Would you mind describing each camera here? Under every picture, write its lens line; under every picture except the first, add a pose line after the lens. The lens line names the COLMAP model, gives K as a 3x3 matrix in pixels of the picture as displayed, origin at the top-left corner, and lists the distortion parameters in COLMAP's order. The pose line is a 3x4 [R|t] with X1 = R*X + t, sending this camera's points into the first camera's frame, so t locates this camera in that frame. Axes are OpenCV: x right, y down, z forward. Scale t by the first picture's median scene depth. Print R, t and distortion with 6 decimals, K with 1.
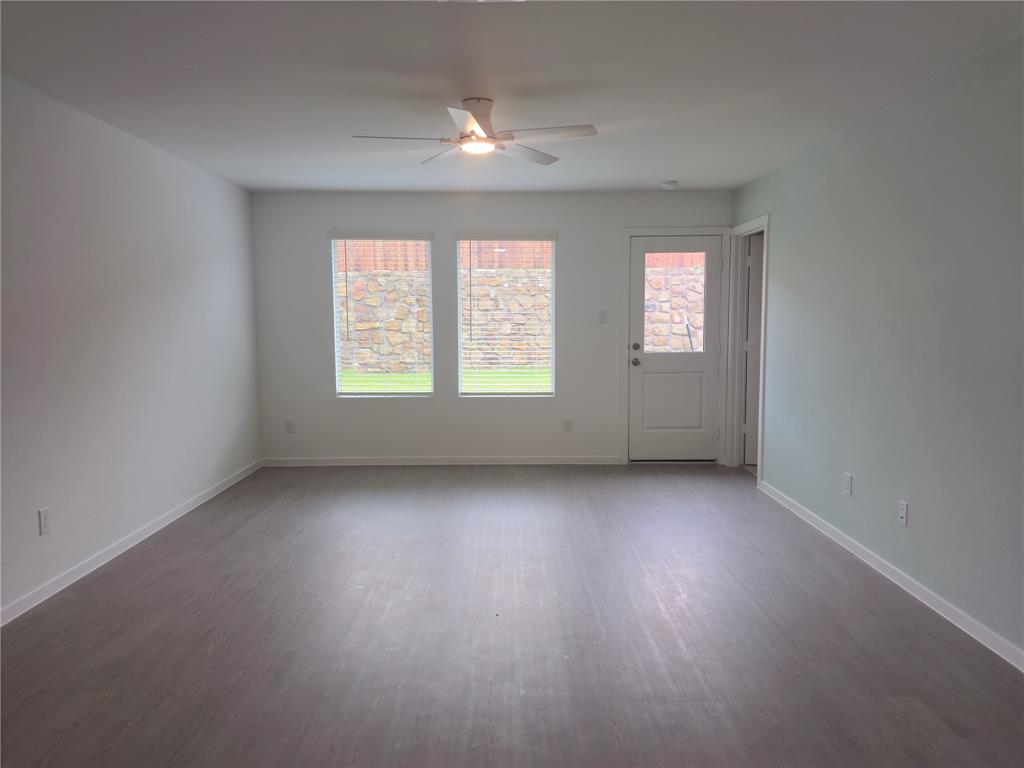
lens RADIAL K [[692.8, 0, 514.0], [0, 692.8, 380.8], [0, 0, 1]] dist [0.024815, -0.004275]
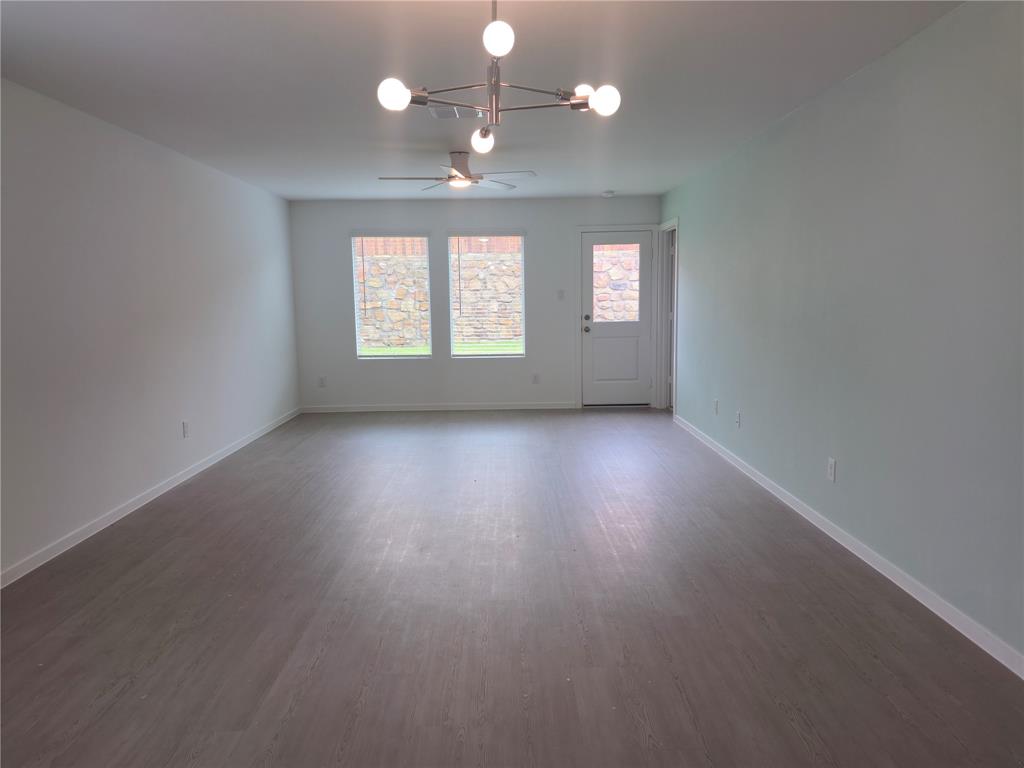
lens RADIAL K [[692.8, 0, 510.1], [0, 692.8, 388.1], [0, 0, 1]] dist [0.024815, -0.004275]
pose [[0.999945, -0.010422, 0.001158, 0.028561], [0.010368, 0.999165, 0.039525, 0.029963], [-0.001569, -0.039511, 0.999218, -0.300465]]
